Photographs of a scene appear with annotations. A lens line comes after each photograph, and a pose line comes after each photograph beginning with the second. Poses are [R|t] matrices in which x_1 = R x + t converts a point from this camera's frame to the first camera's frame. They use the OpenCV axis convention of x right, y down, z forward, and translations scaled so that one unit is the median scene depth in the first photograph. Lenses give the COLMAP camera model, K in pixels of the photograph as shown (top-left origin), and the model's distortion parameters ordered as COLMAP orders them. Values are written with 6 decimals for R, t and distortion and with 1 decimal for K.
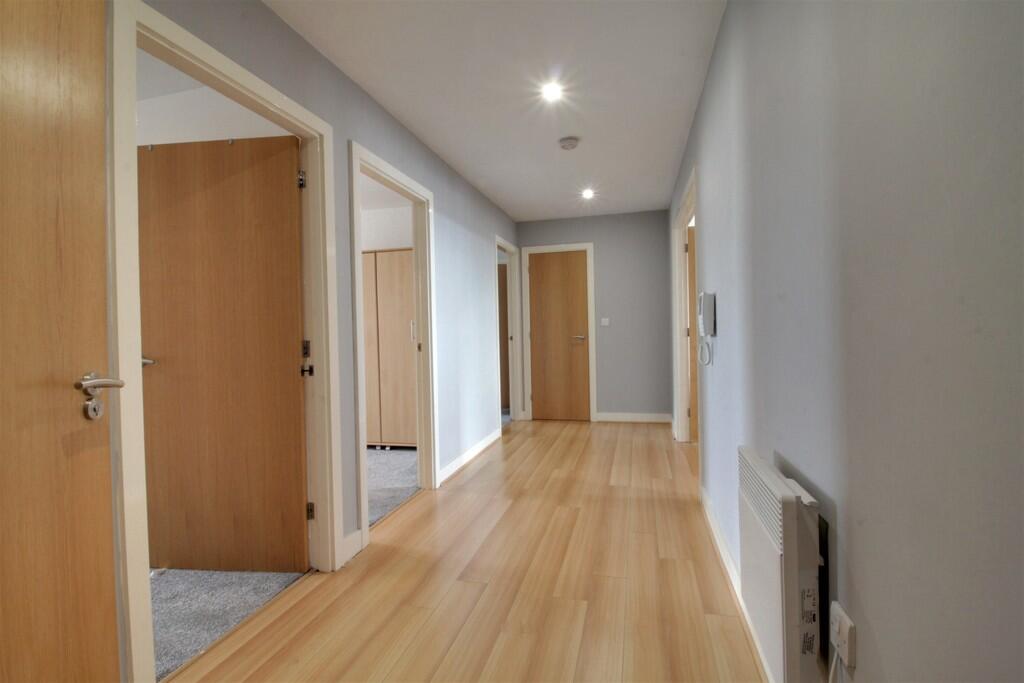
lens RADIAL K [[474.1, 0, 513.1], [0, 474.1, 332.1], [0, 0, 1]] dist [0.000925, -0.013097]
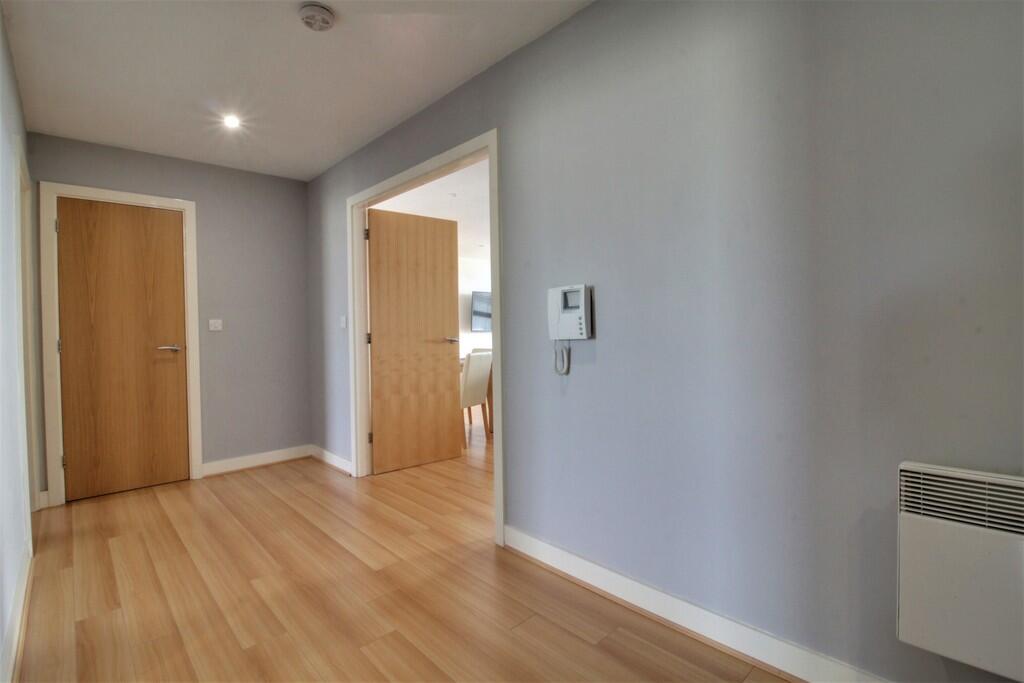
lens RADIAL K [[474.1, 0, 513.1], [0, 474.1, 332.1], [0, 0, 1]] dist [0.000925, -0.013097]
pose [[0.527431, 0.004327, 0.849587, -0.156026], [0.012060, 0.999848, -0.012579, 0.002373], [-0.849512, 0.016881, 0.527299, 0.302095]]
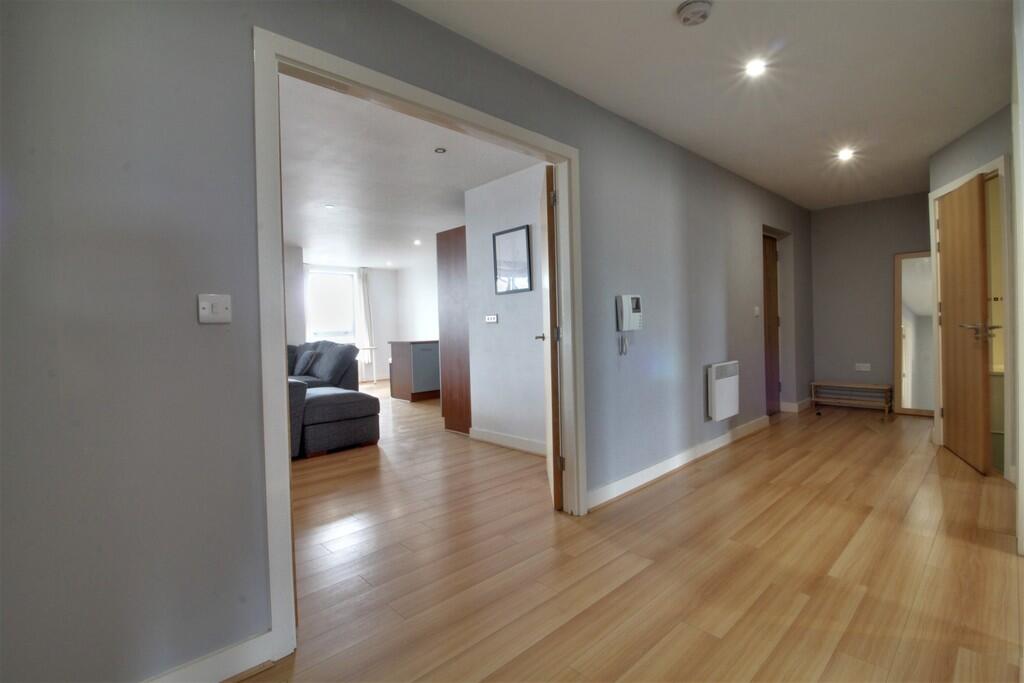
lens RADIAL K [[474.1, 0, 513.1], [0, 474.1, 332.1], [0, 0, 1]] dist [0.000925, -0.013097]
pose [[-0.847900, 0.038426, 0.528762, 0.006440], [0.050259, 0.998704, 0.008015, -0.005409], [-0.527769, 0.033372, -0.848732, 1.015028]]
